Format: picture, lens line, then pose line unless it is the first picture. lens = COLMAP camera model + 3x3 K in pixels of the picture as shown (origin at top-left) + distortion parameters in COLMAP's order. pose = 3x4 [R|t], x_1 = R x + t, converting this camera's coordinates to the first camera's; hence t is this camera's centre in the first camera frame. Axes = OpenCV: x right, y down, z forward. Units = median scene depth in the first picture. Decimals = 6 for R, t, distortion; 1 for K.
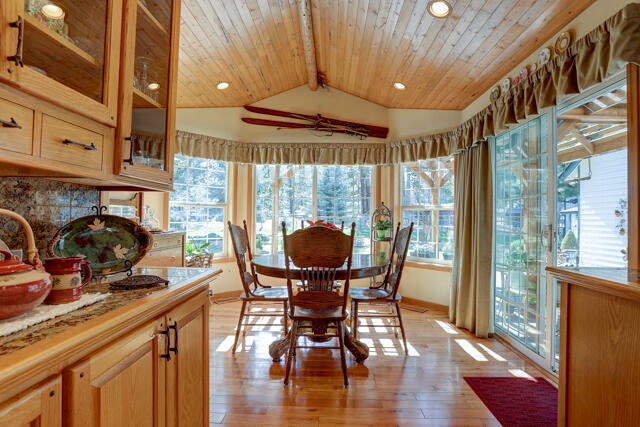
lens RADIAL K [[310.0, 0, 320.0], [0, 310.0, 213.5], [0, 0, 1]] dist [-0.062098, 0.027559]
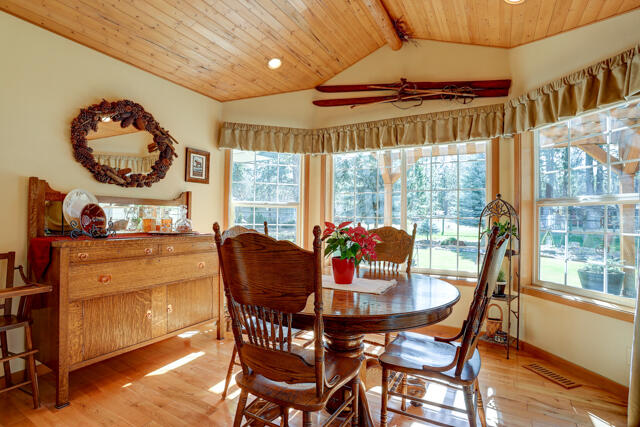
lens RADIAL K [[310.0, 0, 320.0], [0, 310.0, 213.5], [0, 0, 1]] dist [-0.062098, 0.027559]
pose [[0.888557, -0.006481, -0.458720, 0.157098], [0.004595, 0.999976, -0.005227, 0.004862], [0.458743, 0.002537, 0.888565, 0.259046]]
